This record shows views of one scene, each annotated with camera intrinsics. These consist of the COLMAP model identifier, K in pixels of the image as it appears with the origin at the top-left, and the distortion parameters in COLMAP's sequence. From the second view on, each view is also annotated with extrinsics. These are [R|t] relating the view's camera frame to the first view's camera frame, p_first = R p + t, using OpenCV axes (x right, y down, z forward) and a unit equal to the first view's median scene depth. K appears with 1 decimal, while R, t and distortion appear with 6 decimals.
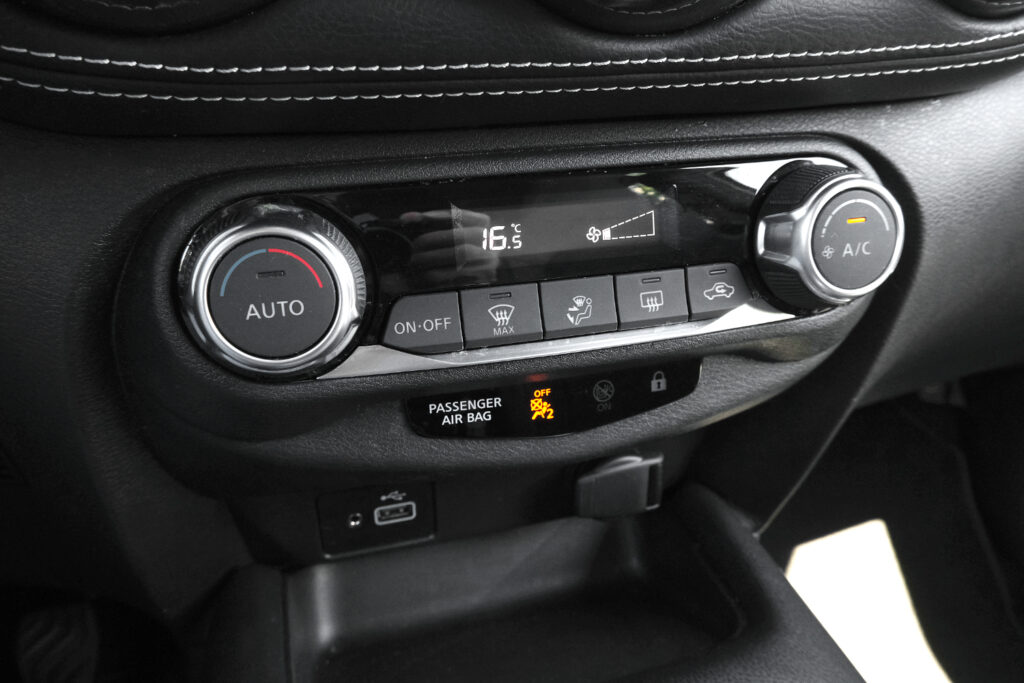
lens RADIAL K [[745.4, 0, 509.9], [0, 745.4, 342.5], [0, 0, 1]] dist [0.001599, 0.000063]
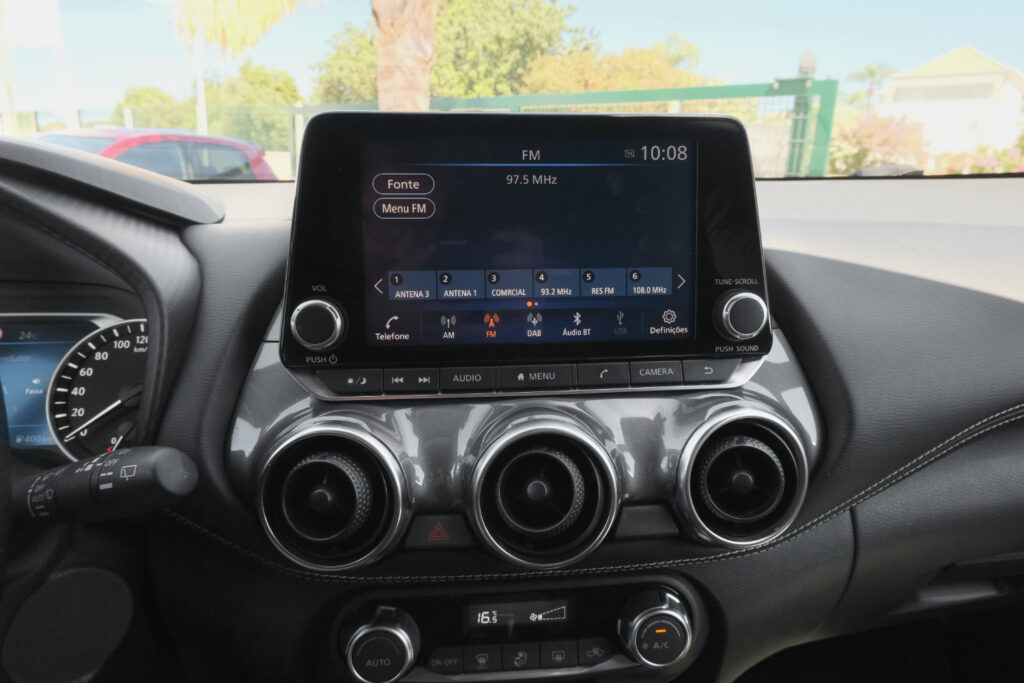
lens RADIAL K [[664.6, 0, 507.4], [0, 664.6, 333.3], [0, 0, 1]] dist [0.007574, -0.002332]
pose [[0.981950, 0.063673, -0.178099, 0.325793], [-0.089508, 0.985953, -0.141011, -0.665463], [0.166619, 0.154407, 0.973857, -0.945537]]
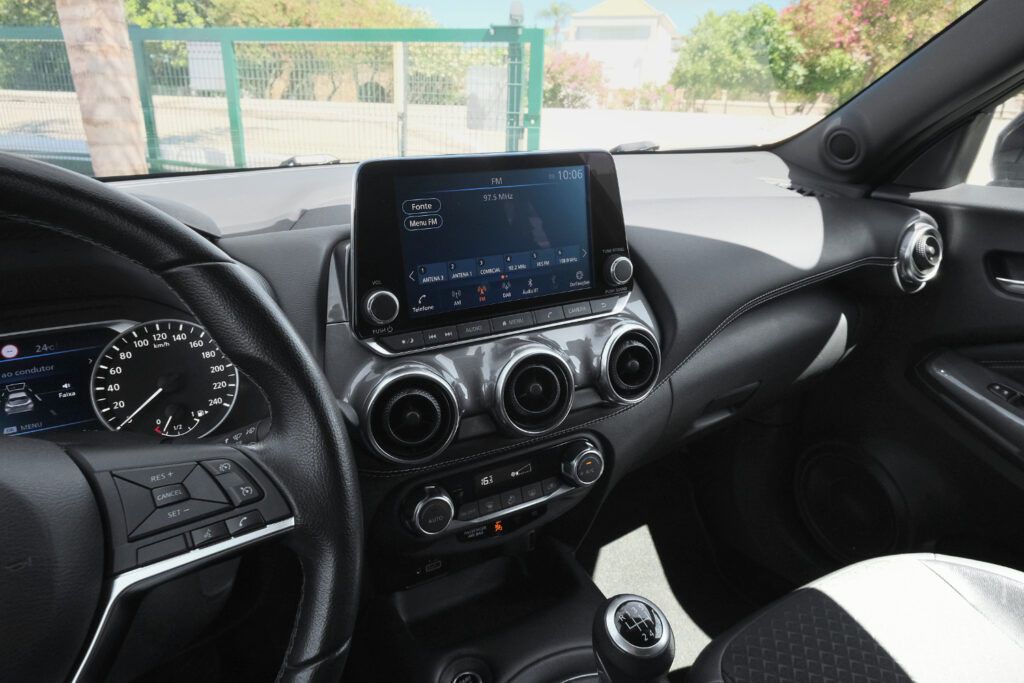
lens RADIAL K [[654.8, 0, 516.0], [0, 654.8, 340.9], [0, 0, 1]] dist [-0.000144, 0.003396]
pose [[0.973656, -0.065652, 0.218367, -0.469151], [0.075642, 0.996422, -0.037700, -0.626447], [-0.215111, 0.053225, 0.975138, -1.848004]]
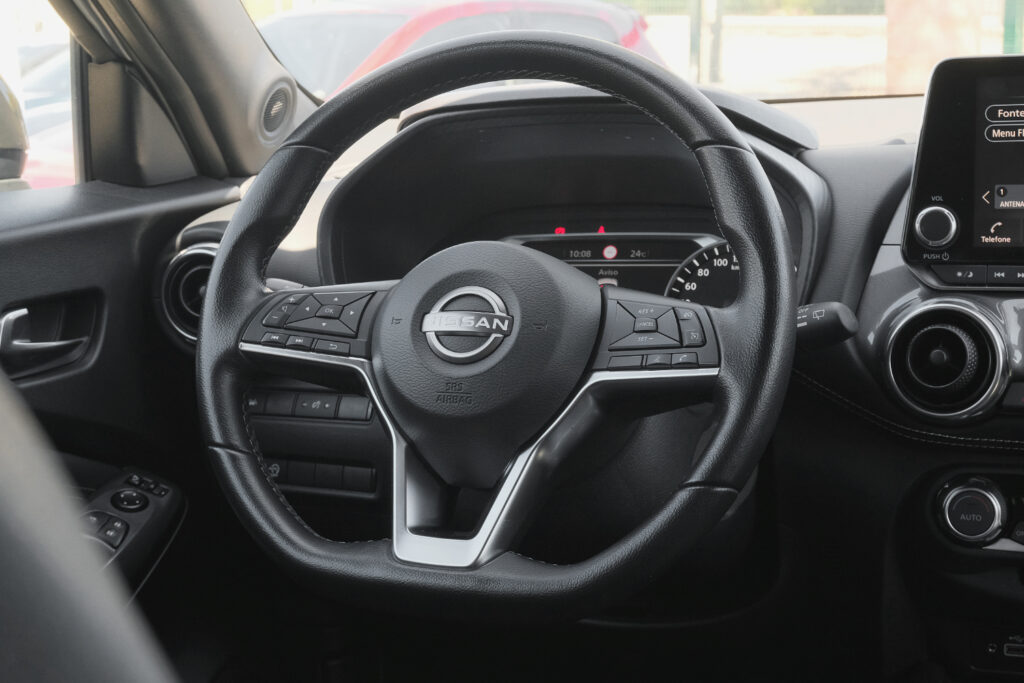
lens RADIAL K [[1480.5, 0, 512.0], [0, 1480.5, 341.5], [0, 0, 1]] dist [-0.022541, 0.000341]
pose [[0.824404, 0.090699, -0.558688, 1.059705], [-0.189871, 0.974197, -0.122021, 0.257294], [0.533205, 0.206673, 0.820353, -3.742584]]
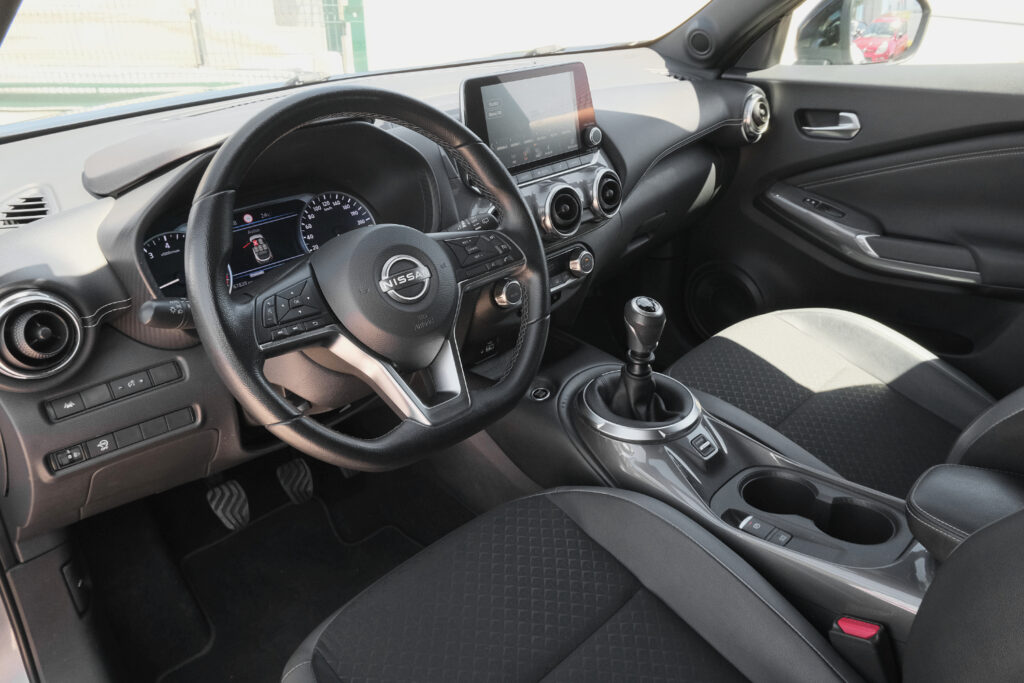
lens RADIAL K [[742.4, 0, 512.0], [0, 742.4, 341.5], [0, 0, 1]] dist [-0.005195, -0.000261]
pose [[0.880262, -0.226358, 0.417013, -2.415594], [0.203989, 0.974043, 0.098123, -0.225761], [-0.428400, -0.001308, 0.903588, -3.673365]]
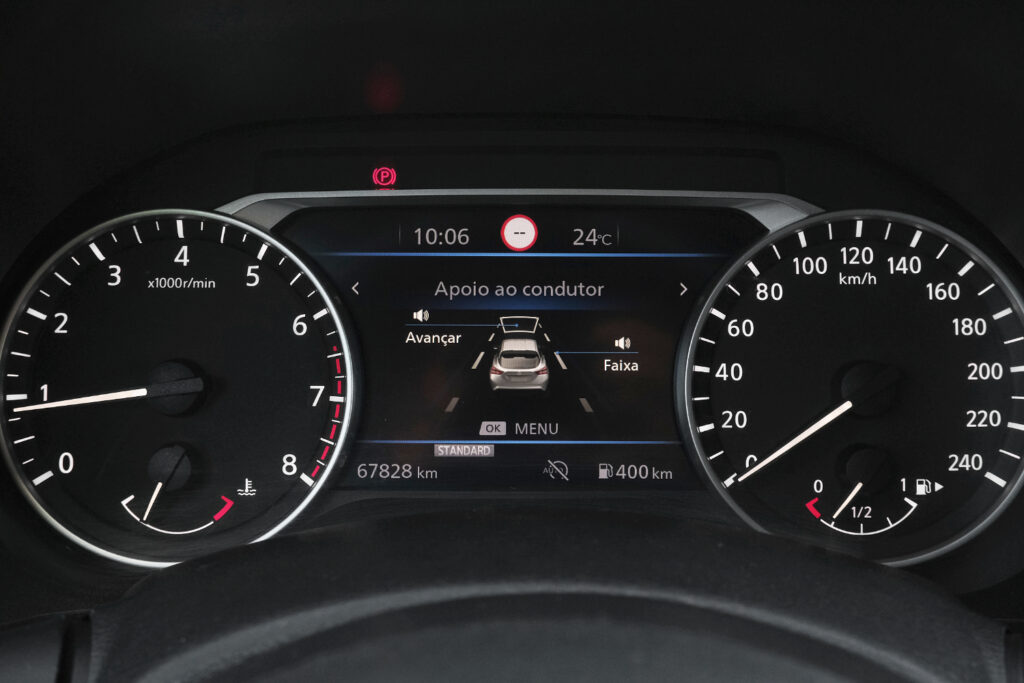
lens RADIAL K [[1203.2, 0, 512.0], [0, 1203.2, 341.5], [0, 0, 1]] dist [0.009887, 0.004889]
pose [[0.961342, 0.136690, -0.239036, -1.345903], [-0.126716, 0.990318, 0.056683, -0.764049], [0.244469, -0.024201, 0.969355, -0.792101]]
